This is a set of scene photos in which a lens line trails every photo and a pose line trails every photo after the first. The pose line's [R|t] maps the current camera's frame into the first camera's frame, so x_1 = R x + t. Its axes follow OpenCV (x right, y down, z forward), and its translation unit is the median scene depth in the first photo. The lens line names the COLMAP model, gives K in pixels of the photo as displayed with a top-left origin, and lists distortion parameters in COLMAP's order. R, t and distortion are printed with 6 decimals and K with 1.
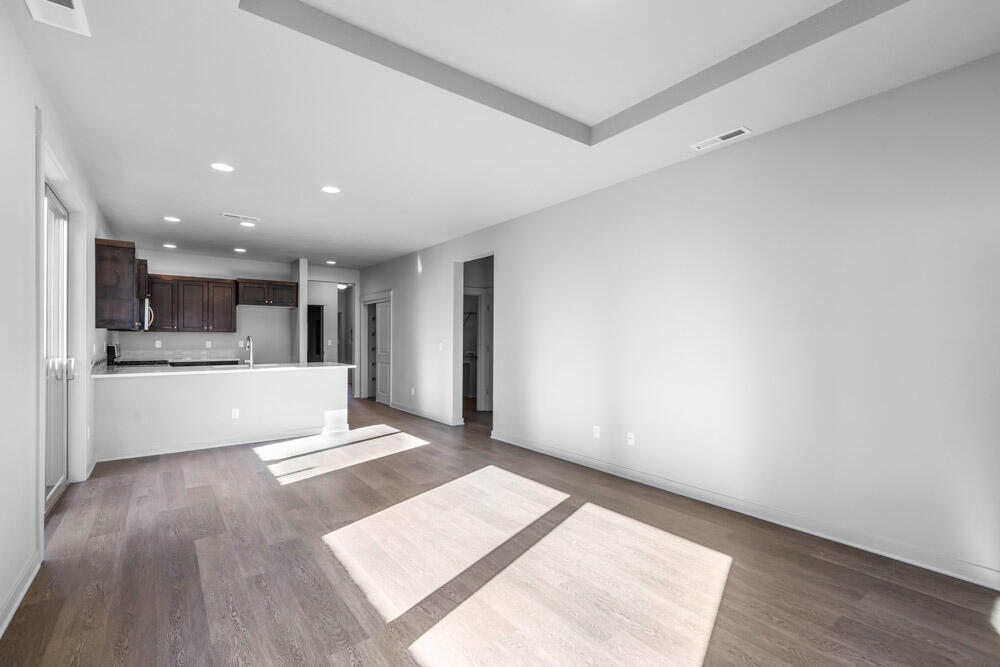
lens RADIAL K [[448.3, 0, 504.7], [0, 448.3, 336.7], [0, 0, 1]] dist [0.004192, -0.000185]
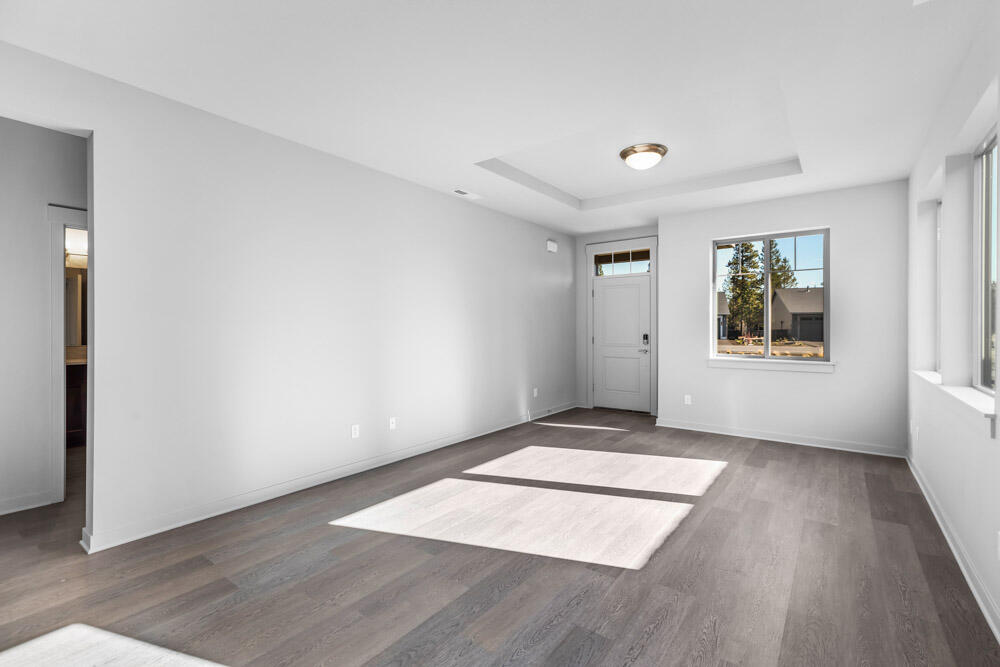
lens RADIAL K [[448.3, 0, 503.2], [0, 448.3, 330.7], [0, 0, 1]] dist [0.004192, -0.000185]
pose [[-0.273871, -0.005286, 0.961752, -0.796781], [-0.006908, 0.999970, 0.003529, 0.005225], [-0.961742, -0.005677, -0.273899, 1.039660]]
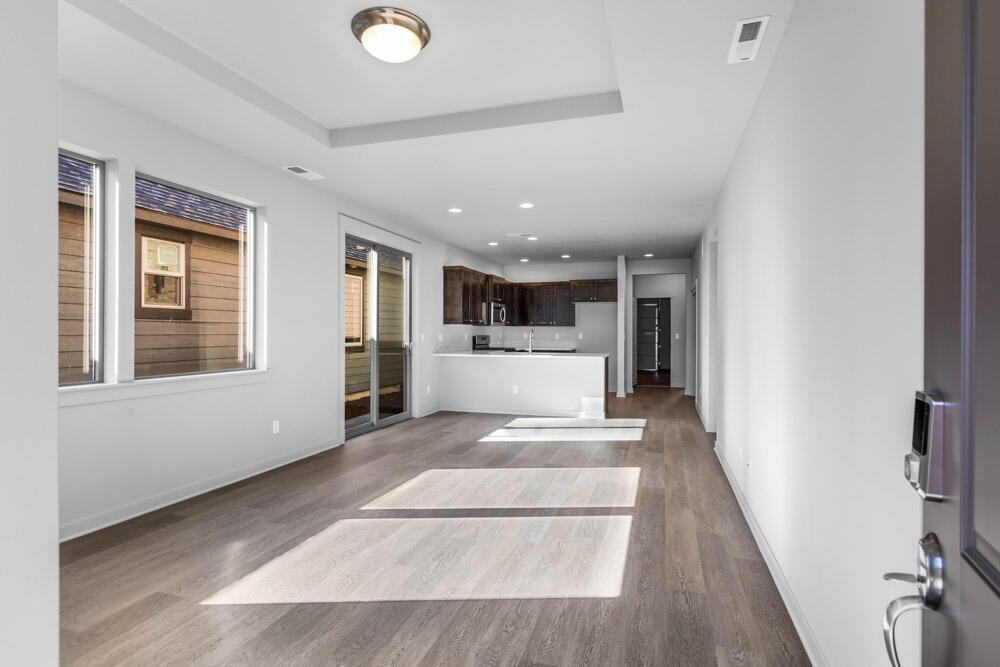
lens RADIAL K [[500.6, 0, 498.9], [0, 500.6, 333.9], [0, 0, 1]] dist [-0.003843, 0.000029]
pose [[0.571143, 0.003551, -0.820843, 0.718617], [0.000919, 0.999987, 0.004966, 0.007190], [0.820850, -0.003590, 0.571133, 0.197216]]
